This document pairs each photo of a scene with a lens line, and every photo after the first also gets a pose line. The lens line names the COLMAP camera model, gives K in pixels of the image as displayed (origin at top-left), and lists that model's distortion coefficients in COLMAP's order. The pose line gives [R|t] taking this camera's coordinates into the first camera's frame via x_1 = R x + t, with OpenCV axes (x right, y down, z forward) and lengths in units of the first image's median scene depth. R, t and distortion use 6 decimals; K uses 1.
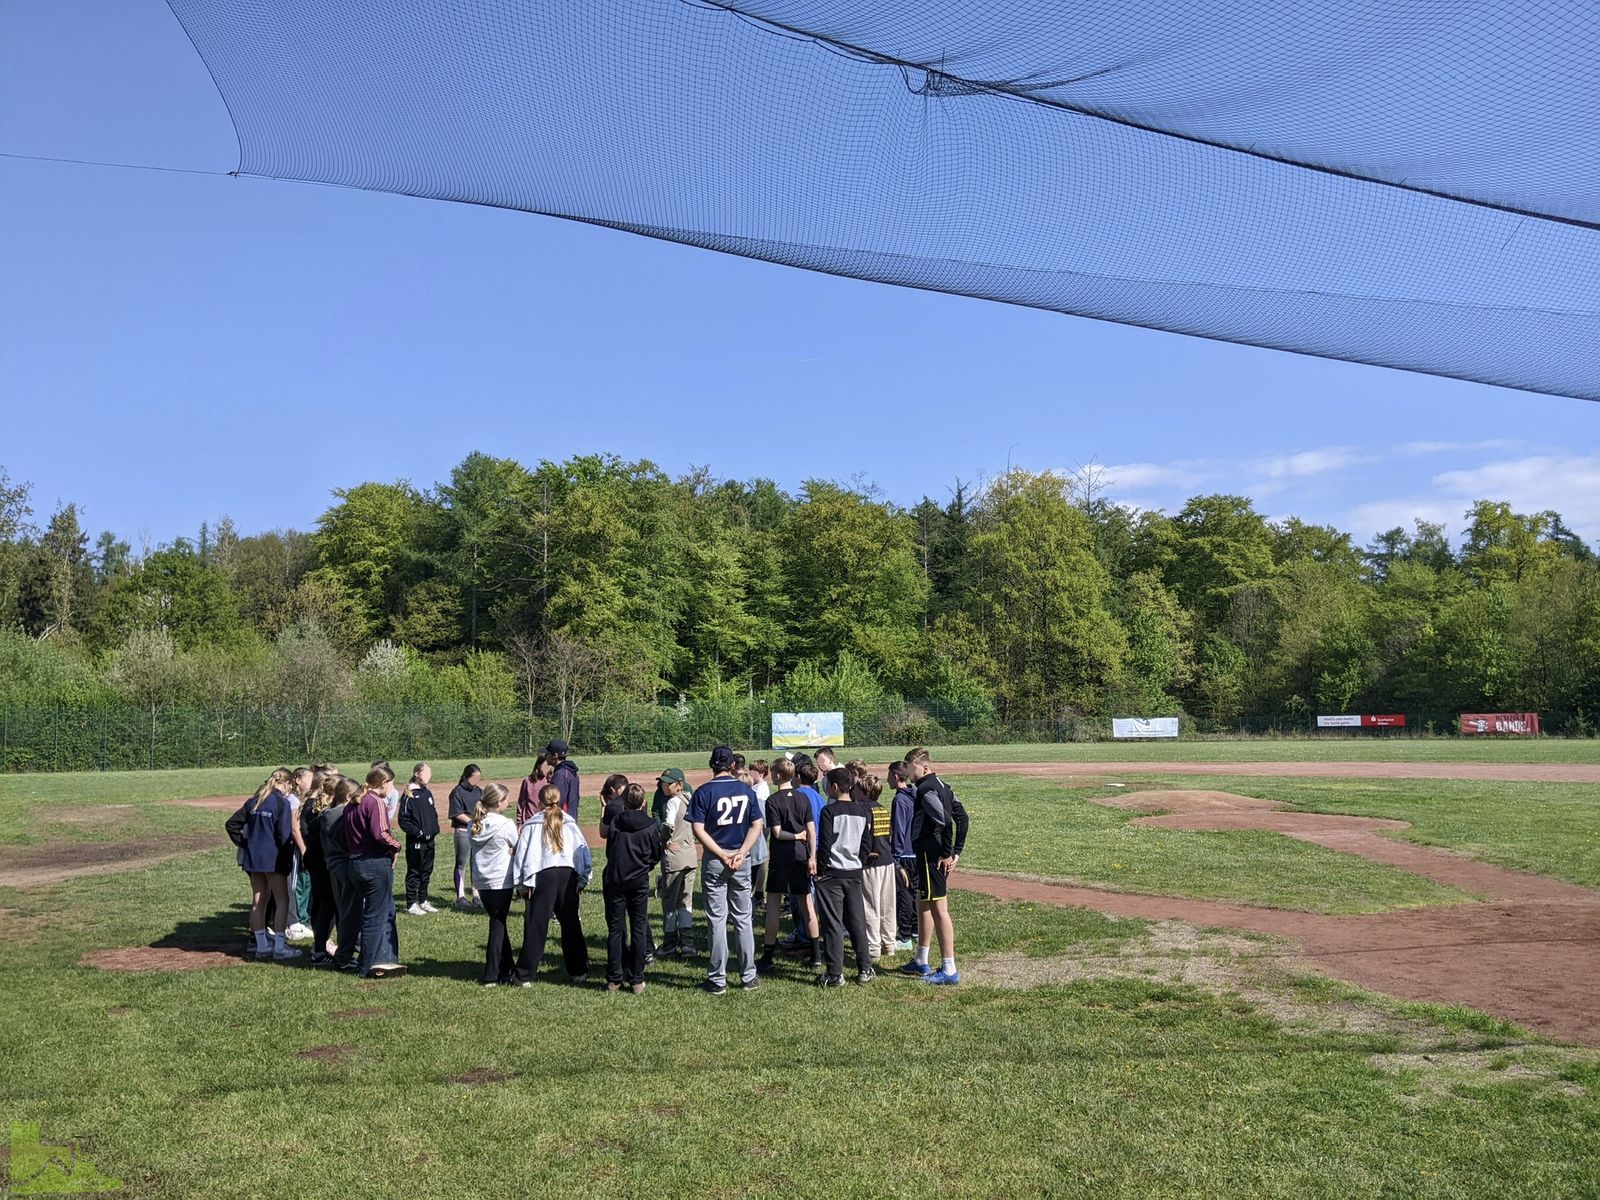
lens RADIAL K [[1260.7, 0, 815.5], [0, 1260.7, 618.3], [0, 0, 1]] dist [0.107966, -0.196861]
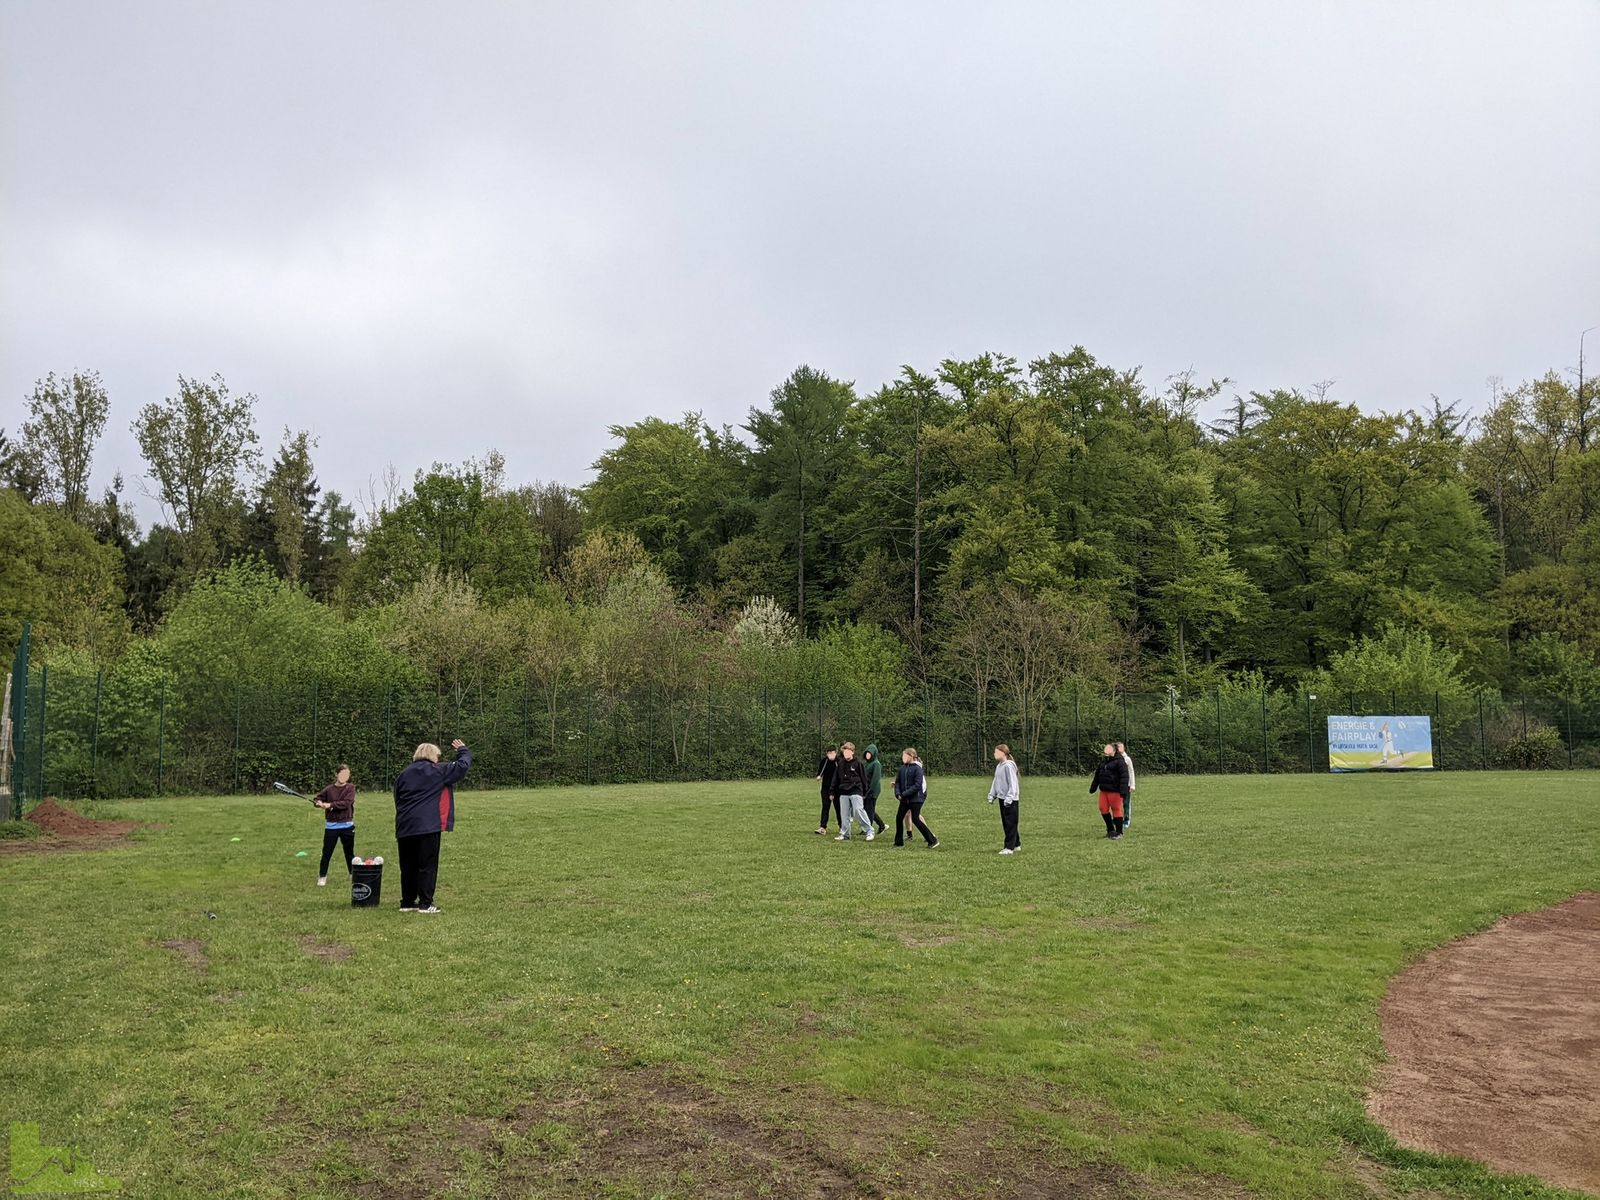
lens RADIAL K [[1269.1, 0, 791.0], [0, 1269.1, 603.5], [0, 0, 1]] dist [0.117801, -0.193410]
pose [[0.991166, -0.002130, -0.132612, -0.202335], [-0.000641, 0.999783, -0.020844, 0.030004], [0.132627, 0.020745, 0.990949, 0.292864]]
